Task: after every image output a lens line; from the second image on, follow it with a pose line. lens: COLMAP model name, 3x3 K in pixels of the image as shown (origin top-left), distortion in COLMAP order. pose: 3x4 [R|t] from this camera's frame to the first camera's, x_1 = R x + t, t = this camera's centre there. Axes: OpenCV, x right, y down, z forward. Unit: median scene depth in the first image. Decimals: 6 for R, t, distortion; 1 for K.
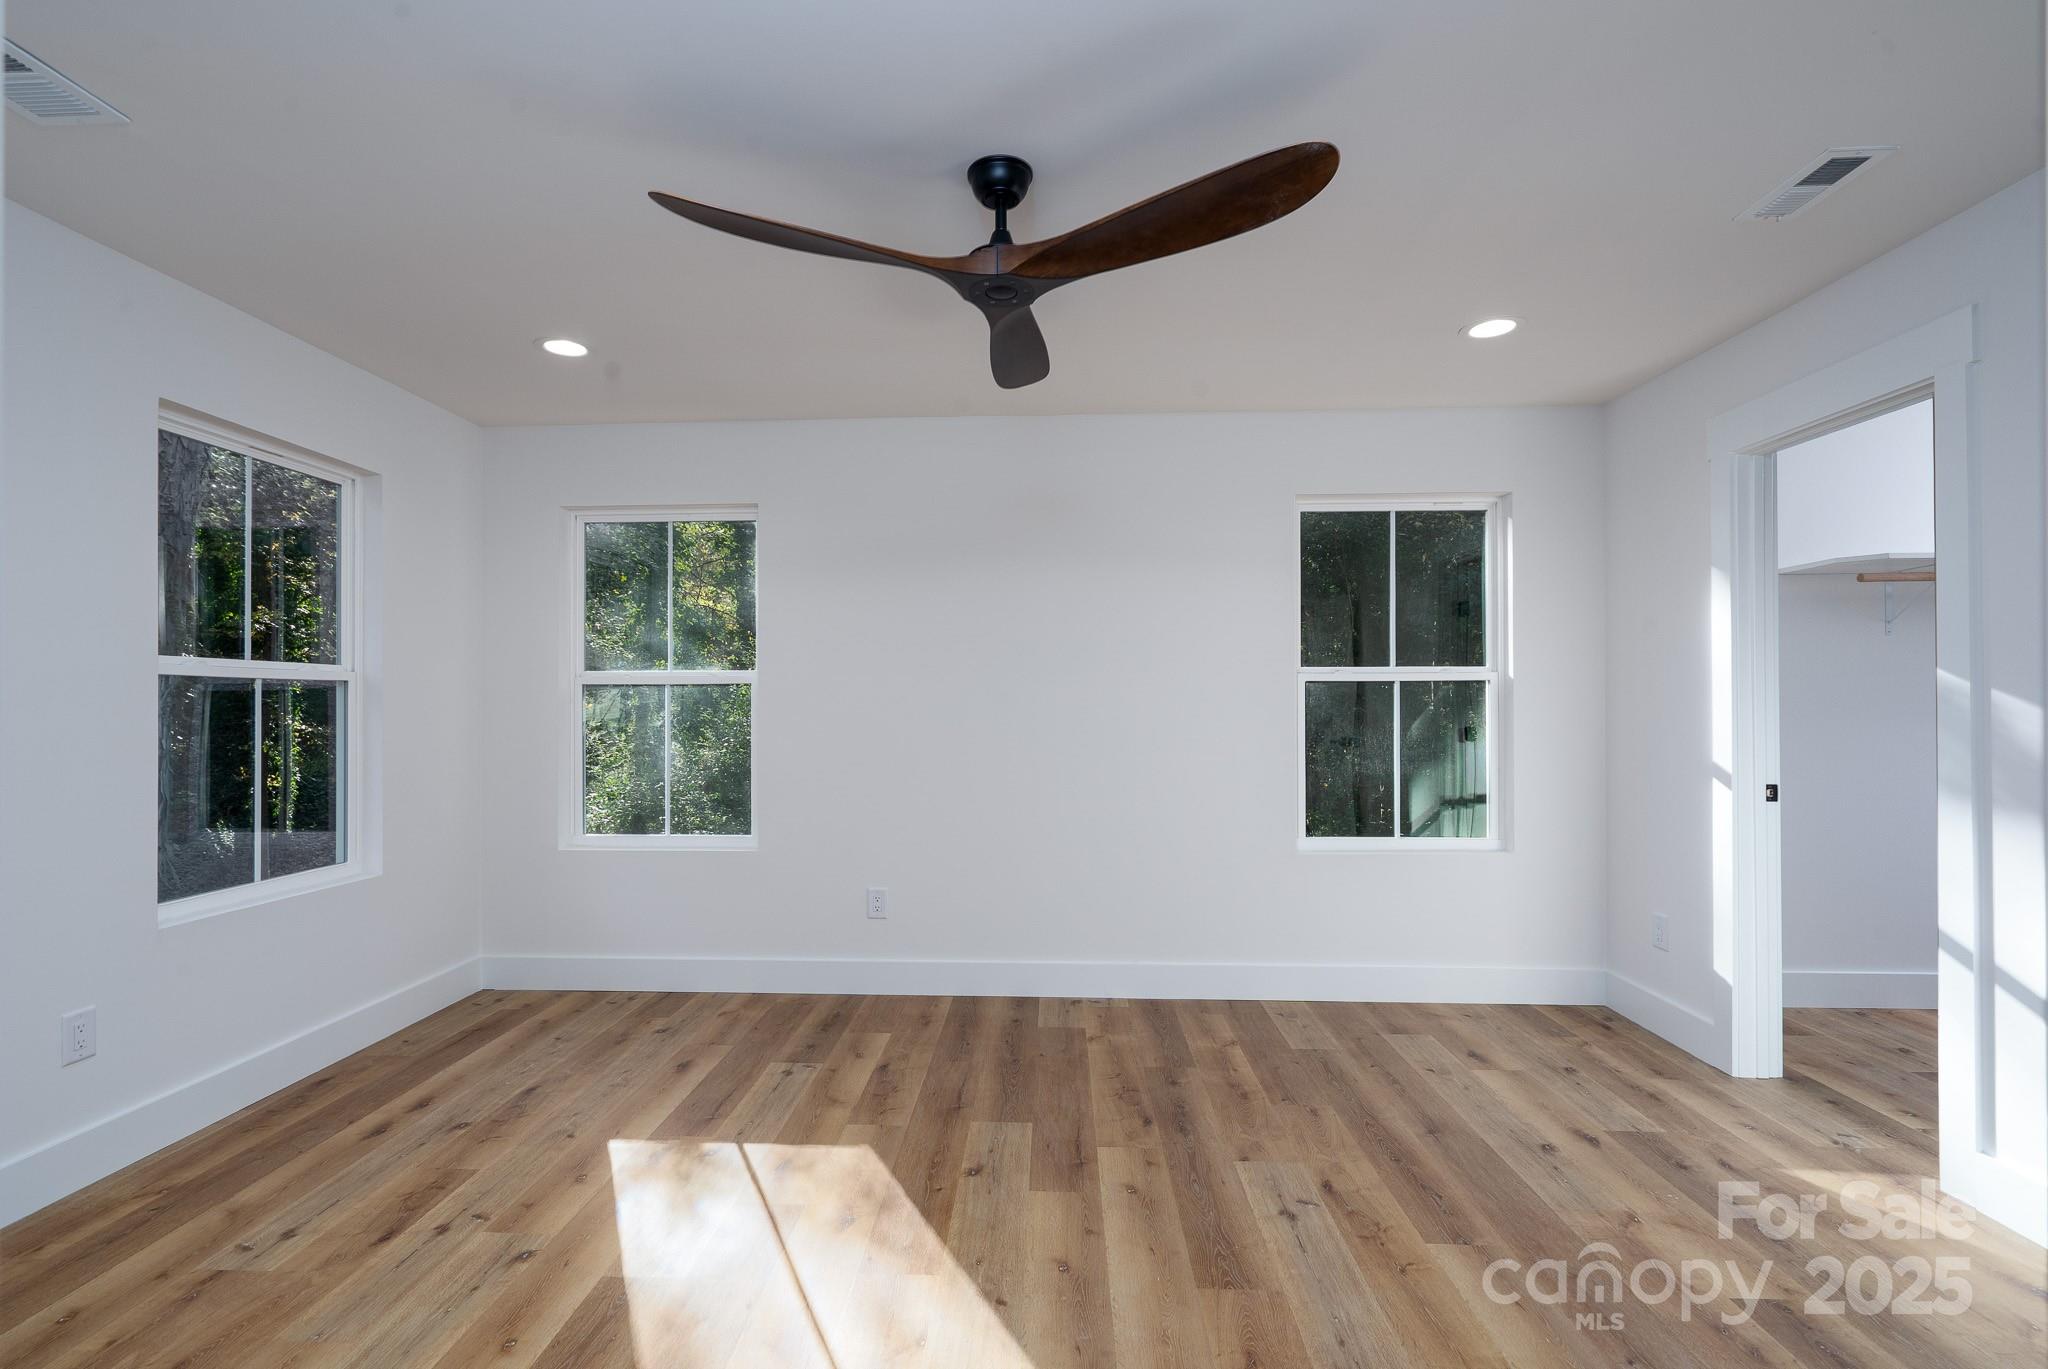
lens RADIAL K [[958.2, 0, 1050.9], [0, 958.2, 705.9], [0, 0, 1]] dist [-0.000811, 0.000455]
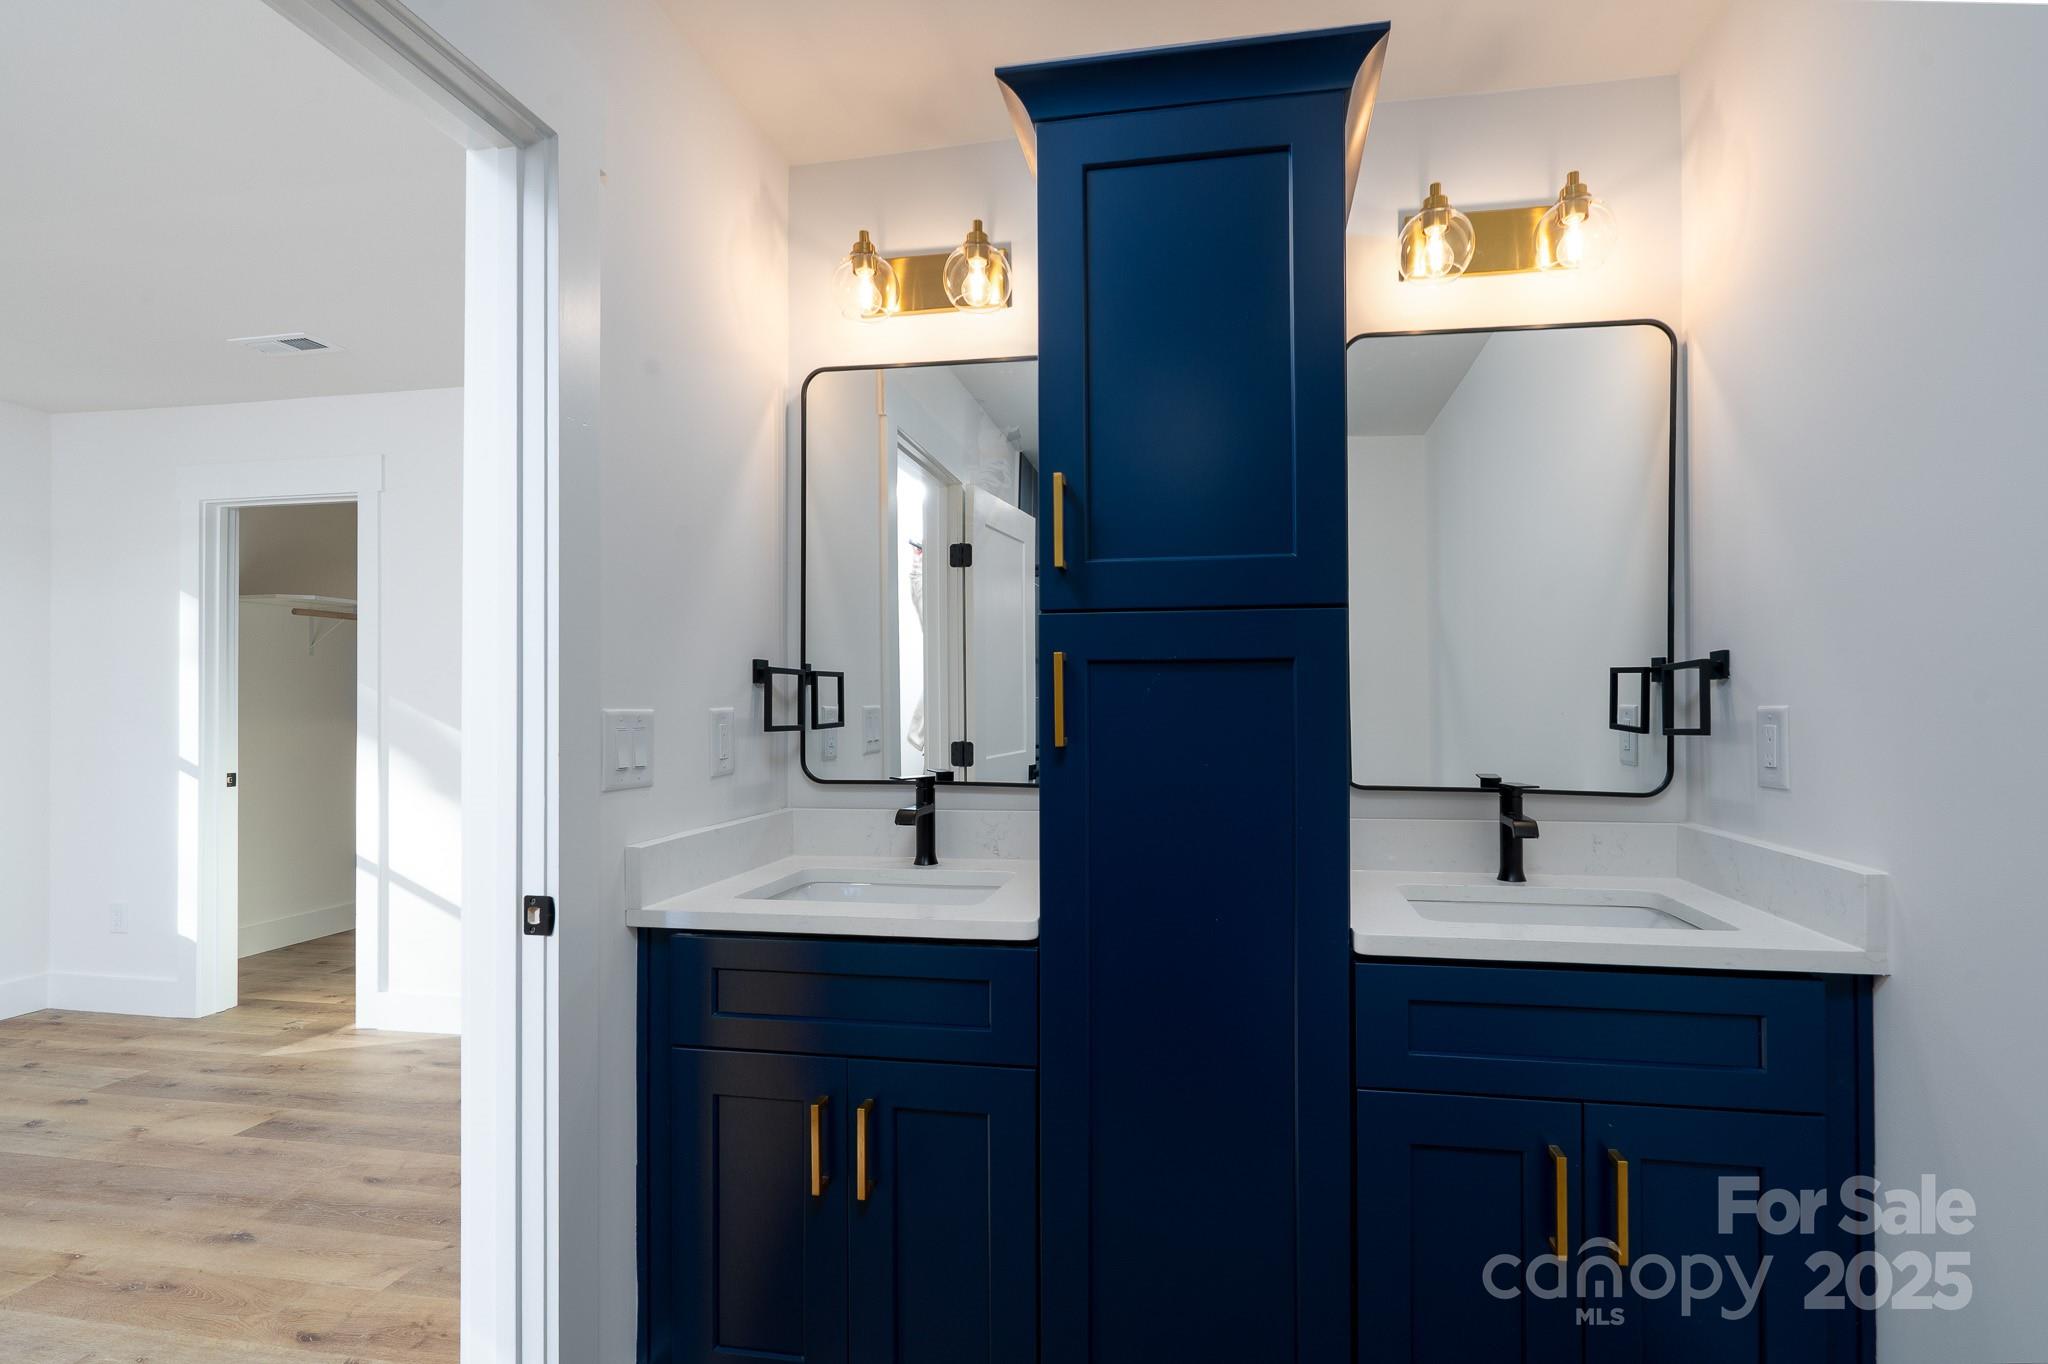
lens RADIAL K [[941.4, 0, 1024.0], [0, 941.4, 682.0], [0, 0, 1]] dist [-0.008497, 0.001390]
pose [[0.172789, 0.024371, 0.984657, -0.279361], [0.004615, 0.999663, -0.025553, -0.000096], [-0.984948, 0.008960, 0.172618, -0.233712]]
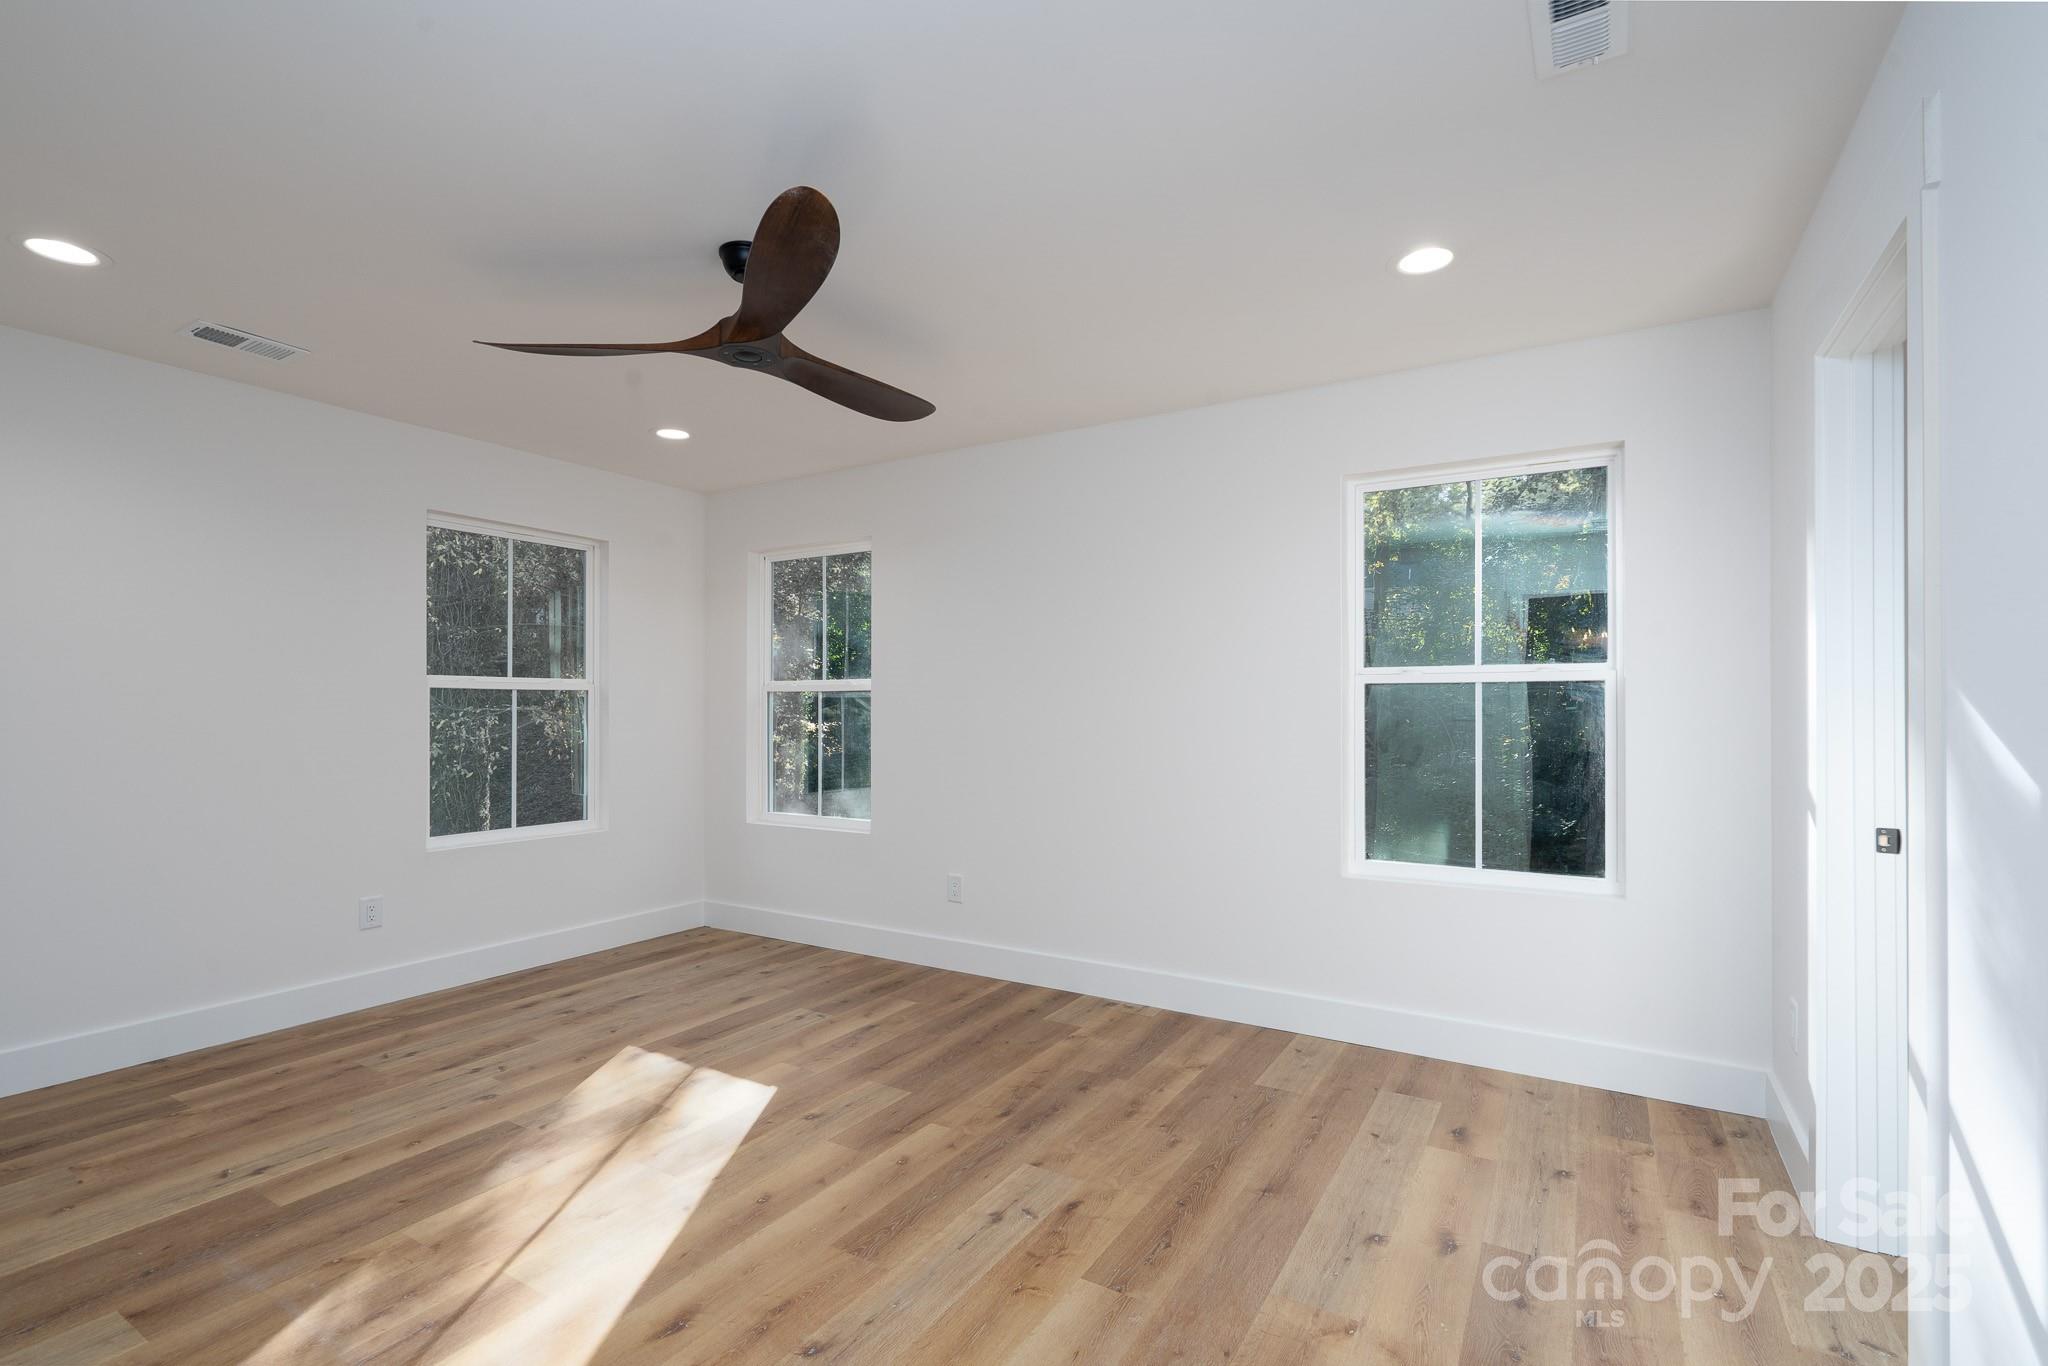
lens RADIAL K [[950.6, 0, 1026.6], [0, 950.6, 712.4], [0, 0, 1]] dist [-0.000592, 0.000199]
pose [[0.874361, 0.004581, -0.485254, 0.554865], [-0.003549, 0.999989, 0.003045, -0.001033], [0.485262, -0.000940, 0.874368, 0.105722]]
